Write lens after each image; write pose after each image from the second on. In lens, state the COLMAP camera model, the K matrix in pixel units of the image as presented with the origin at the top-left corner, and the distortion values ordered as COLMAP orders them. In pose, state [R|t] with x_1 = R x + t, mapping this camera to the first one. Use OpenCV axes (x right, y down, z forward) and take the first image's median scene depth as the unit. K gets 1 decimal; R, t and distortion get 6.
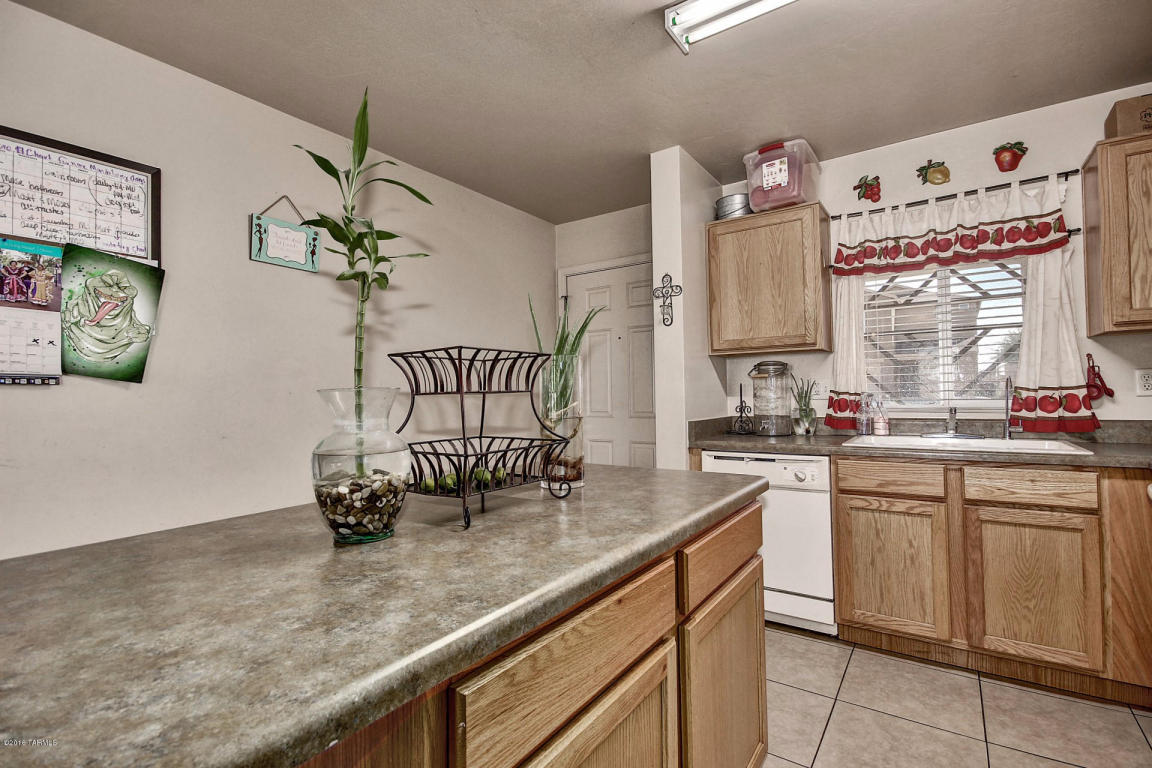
lens RADIAL K [[534.4, 0, 575.8], [0, 534.4, 385.7], [0, 0, 1]] dist [0.001319, -0.003676]
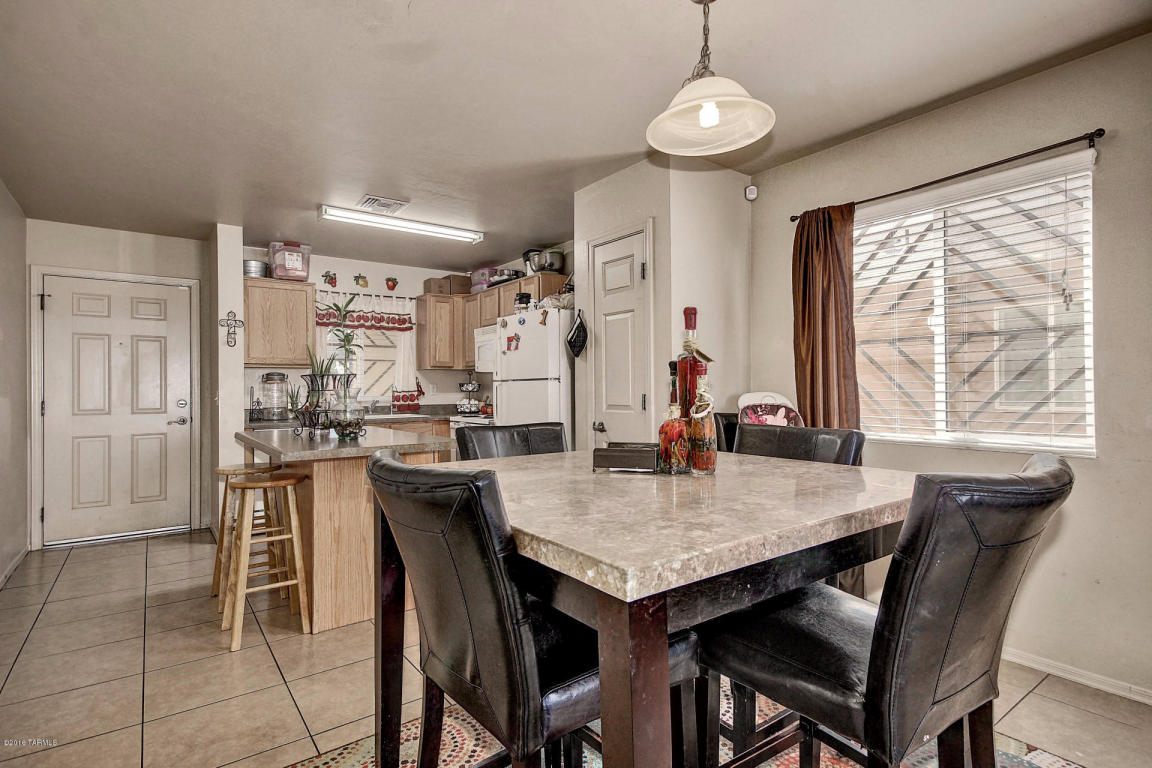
lens RADIAL K [[574.5, 0, 581.7], [0, 574.5, 383.6], [0, 0, 1]] dist [0.004072, 0.001865]
pose [[0.314912, 0.022794, 0.948847, -1.058080], [-0.014190, 0.999713, -0.019306, 0.007000], [-0.949015, -0.007384, 0.315145, -0.428766]]
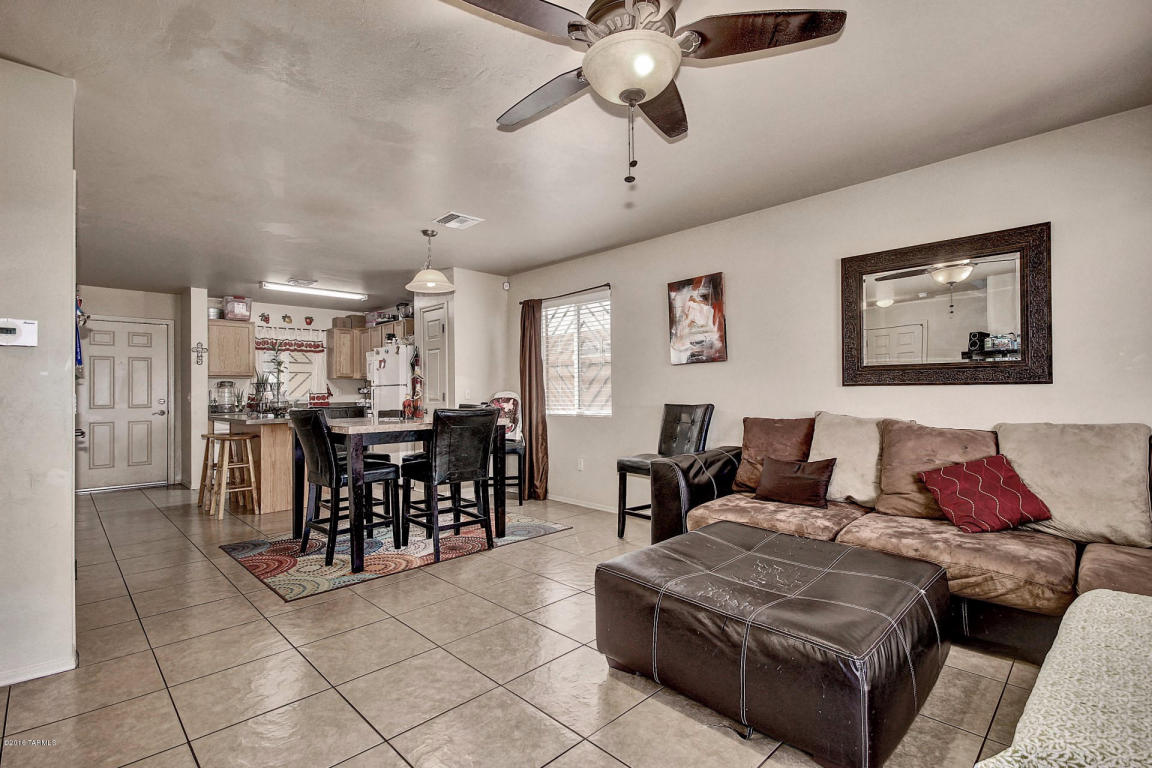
lens RADIAL K [[534.4, 0, 581.6], [0, 534.4, 384.7], [0, 0, 1]] dist [0.001319, -0.003676]
pose [[0.182318, 0.030782, 0.982758, -1.866836], [-0.009018, 0.999520, -0.029634, 0.029403], [-0.983198, -0.003460, 0.182508, -1.094651]]
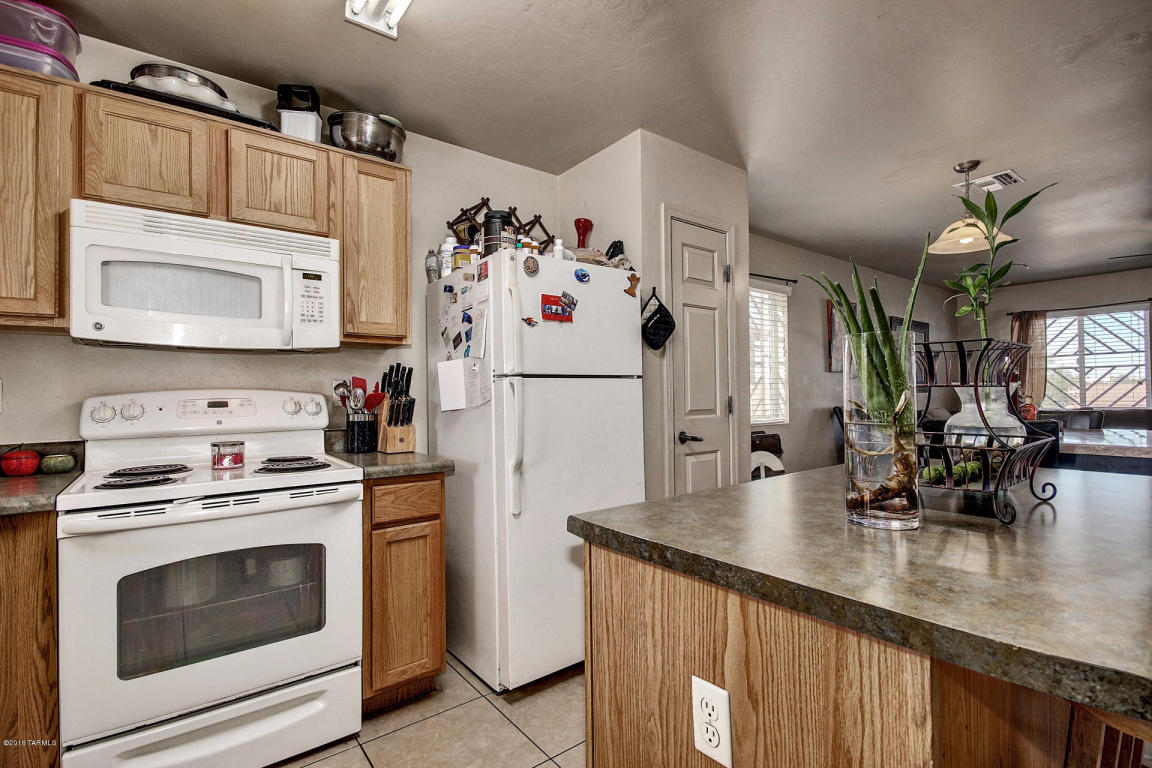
lens RADIAL K [[534.4, 0, 581.9], [0, 534.4, 386.3], [0, 0, 1]] dist [0.001319, -0.003676]
pose [[-0.953955, 0.033471, 0.298078, 0.069415], [0.023187, 0.999010, -0.037973, 0.017389], [-0.299054, -0.029313, -0.953786, 0.963213]]
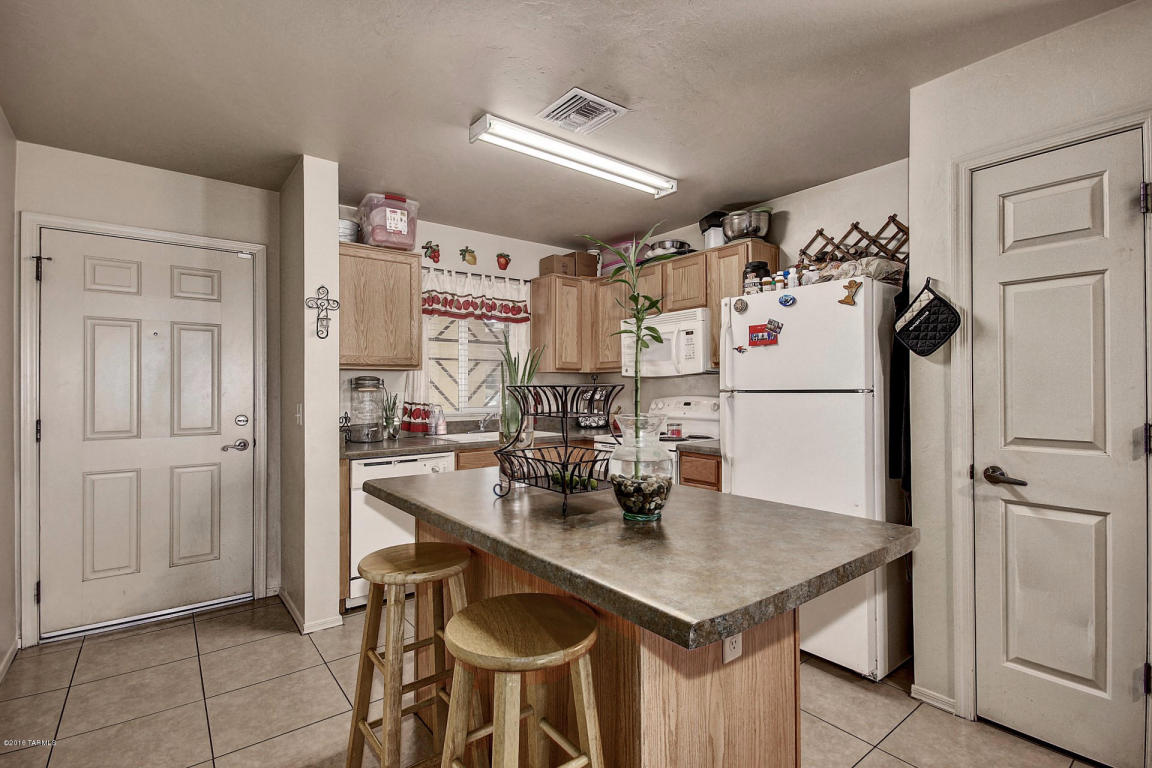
lens RADIAL K [[534.4, 0, 580.7], [0, 534.4, 383.5], [0, 0, 1]] dist [0.001319, -0.003676]
pose [[0.291859, 0.023955, 0.956161, -0.654044], [-0.017788, 0.999649, -0.019615, -0.017976], [-0.956296, -0.011283, 0.292183, 0.259558]]
